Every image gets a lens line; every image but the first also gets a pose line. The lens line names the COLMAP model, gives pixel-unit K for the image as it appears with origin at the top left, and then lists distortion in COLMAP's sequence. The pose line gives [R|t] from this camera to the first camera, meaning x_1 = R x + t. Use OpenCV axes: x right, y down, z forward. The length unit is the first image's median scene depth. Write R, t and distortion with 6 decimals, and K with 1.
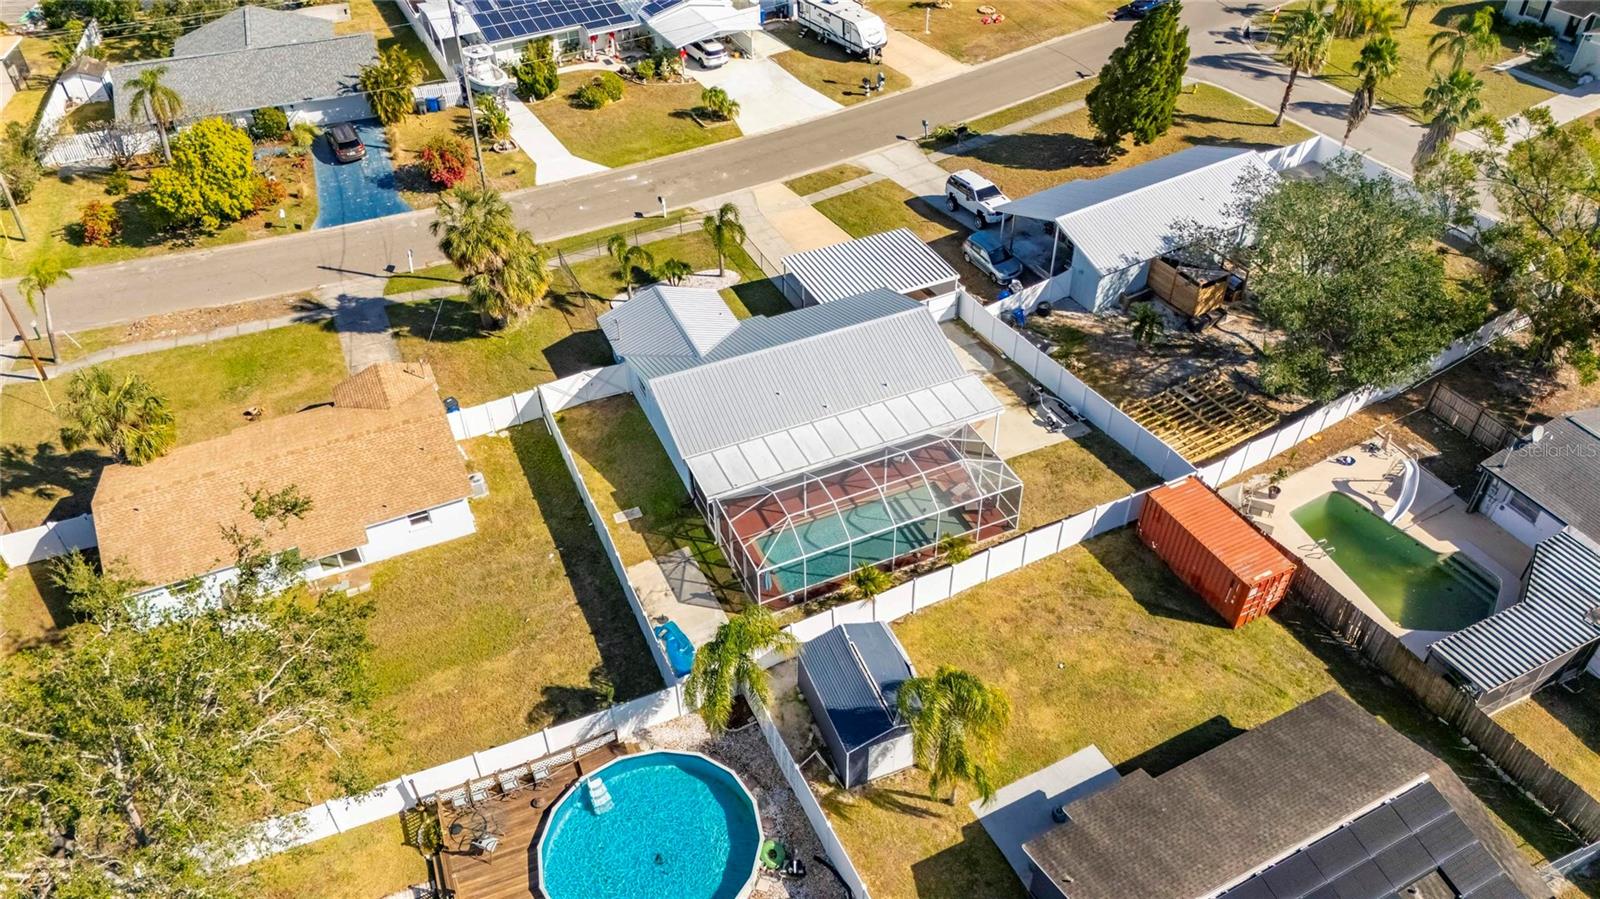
lens RADIAL K [[1170.1, 0, 812.1], [0, 1170.1, 461.1], [0, 0, 1]] dist [0.067185, -0.061015]
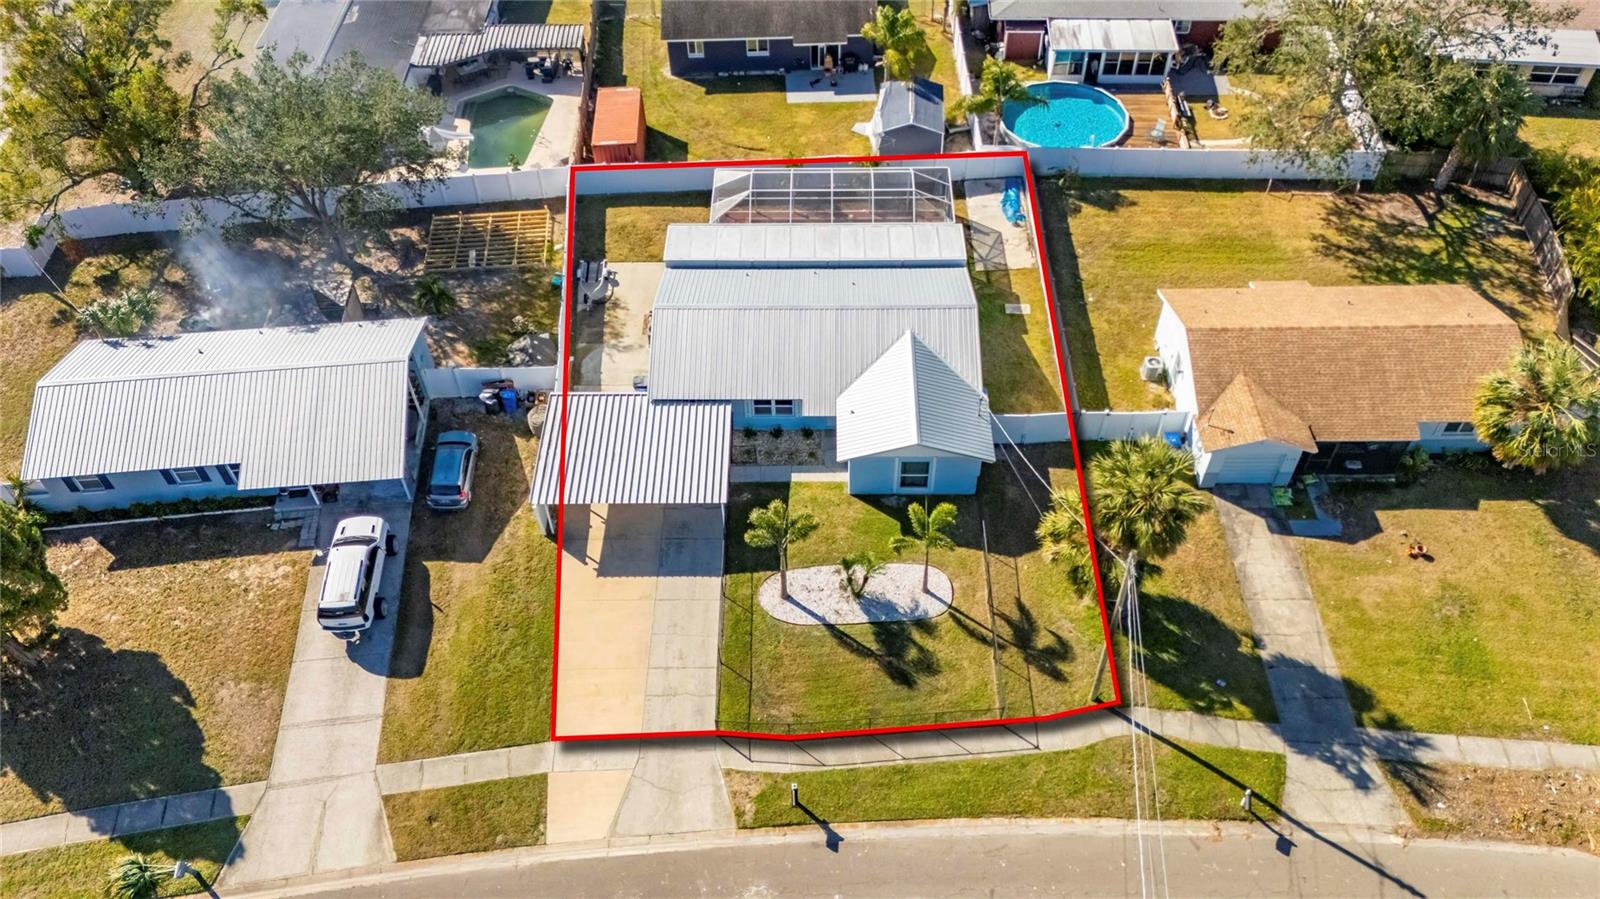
lens RADIAL K [[1170.1, 0, 795.2], [0, 1170.1, 452.2], [0, 0, 1]] dist [0.067185, -0.061015]
pose [[-0.903375, -0.297629, 0.308756, -0.286355], [0.300205, 0.075255, 0.950901, -0.866787], [-0.306251, 0.951711, 0.021366, 0.960122]]
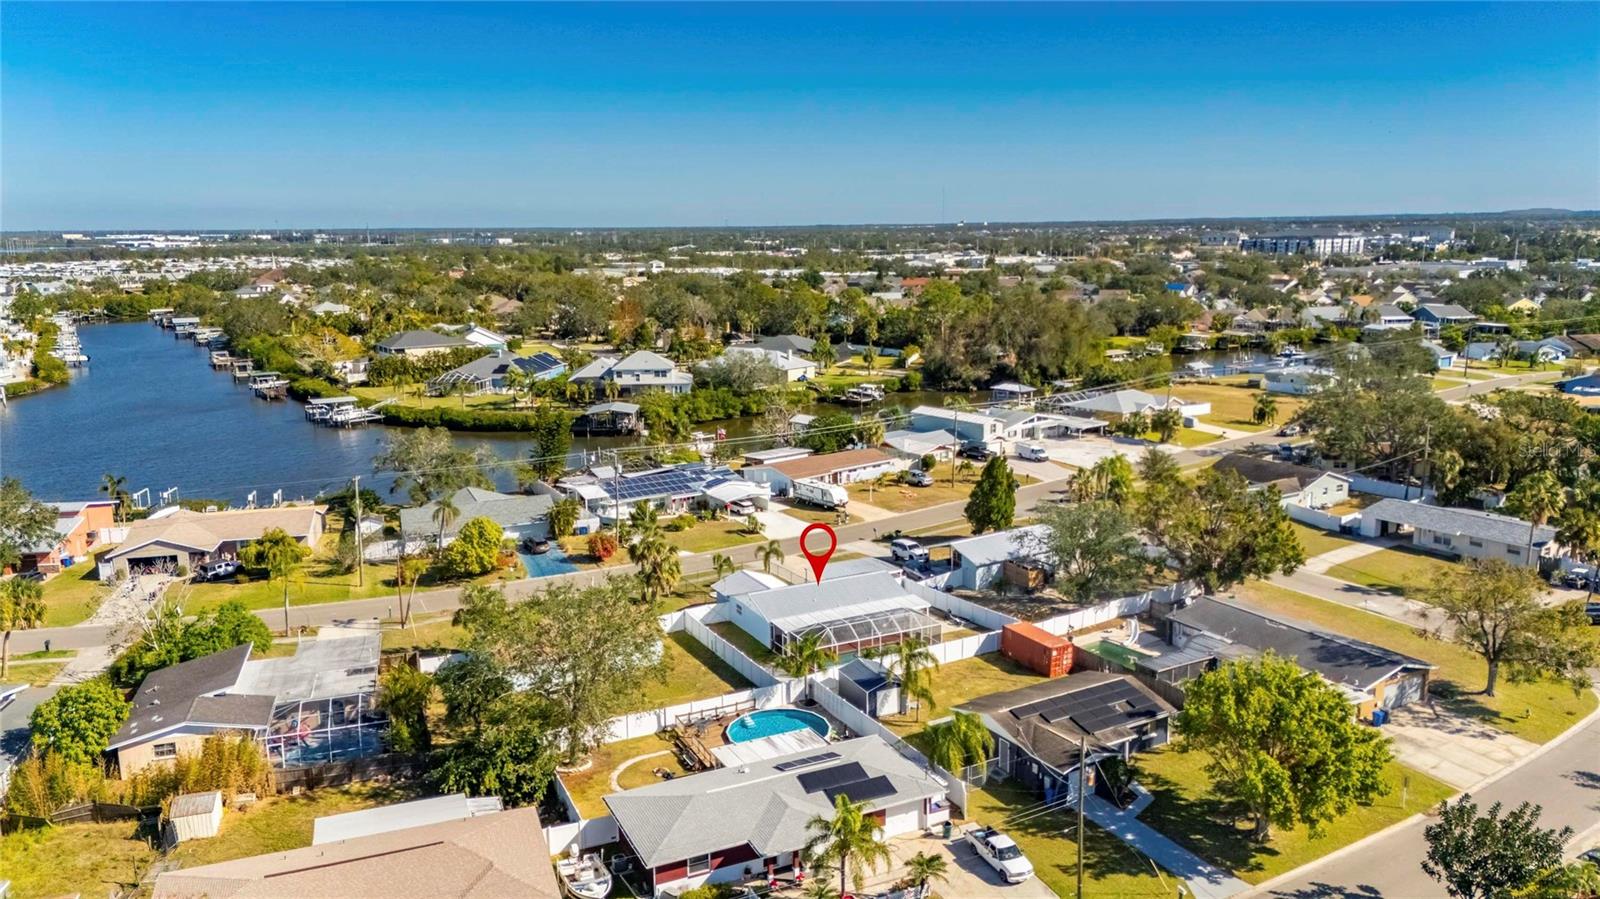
lens RADIAL K [[1170.1, 0, 808.9], [0, 1170.1, 460.5], [0, 0, 1]] dist [0.067185, -0.061015]
pose [[0.998384, -0.010160, 0.055914, -0.121937], [0.036443, 0.869420, -0.492728, 0.591557], [-0.043607, 0.493969, 0.868385, -0.680061]]
